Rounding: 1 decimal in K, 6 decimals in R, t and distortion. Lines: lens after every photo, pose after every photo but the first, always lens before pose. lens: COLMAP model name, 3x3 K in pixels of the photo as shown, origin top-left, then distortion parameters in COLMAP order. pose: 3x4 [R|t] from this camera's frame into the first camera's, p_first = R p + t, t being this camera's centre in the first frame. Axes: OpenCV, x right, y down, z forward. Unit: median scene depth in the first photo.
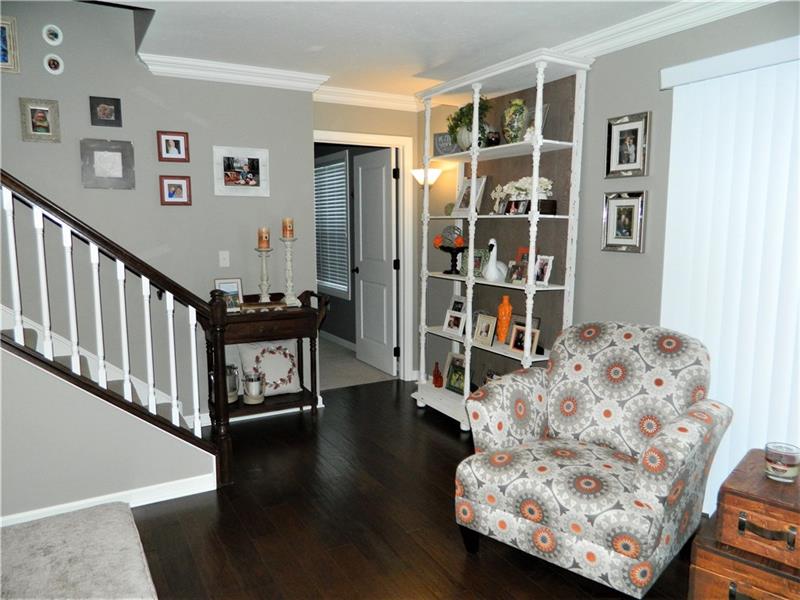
lens RADIAL K [[597.6, 0, 400.0], [0, 597.6, 300.0], [0, 0, 1]] dist [-0.002371, -0.000512]
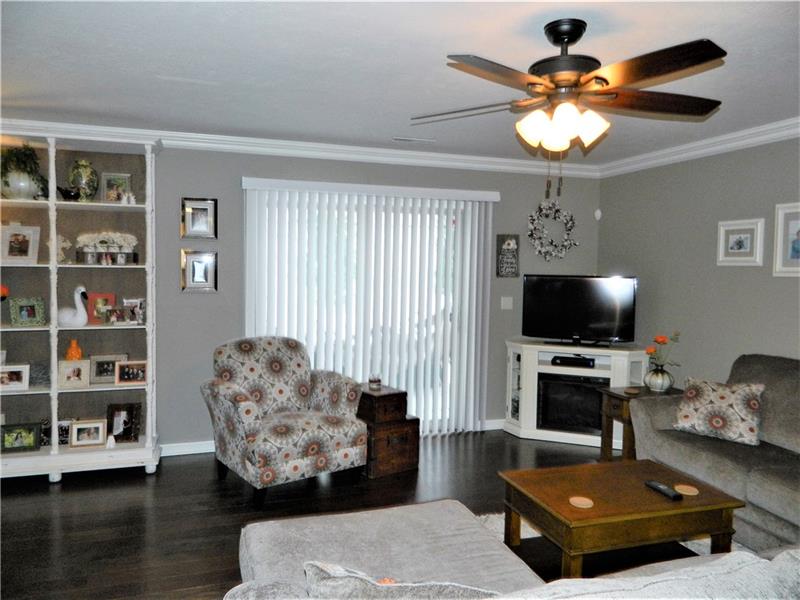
lens RADIAL K [[597.6, 0, 400.0], [0, 597.6, 300.0], [0, 0, 1]] dist [-0.002371, -0.000512]
pose [[0.193757, -0.058920, 0.979279, -1.065260], [0.116933, 0.992466, 0.036577, -0.069849], [-0.974056, 0.107423, 0.199187, 0.317944]]
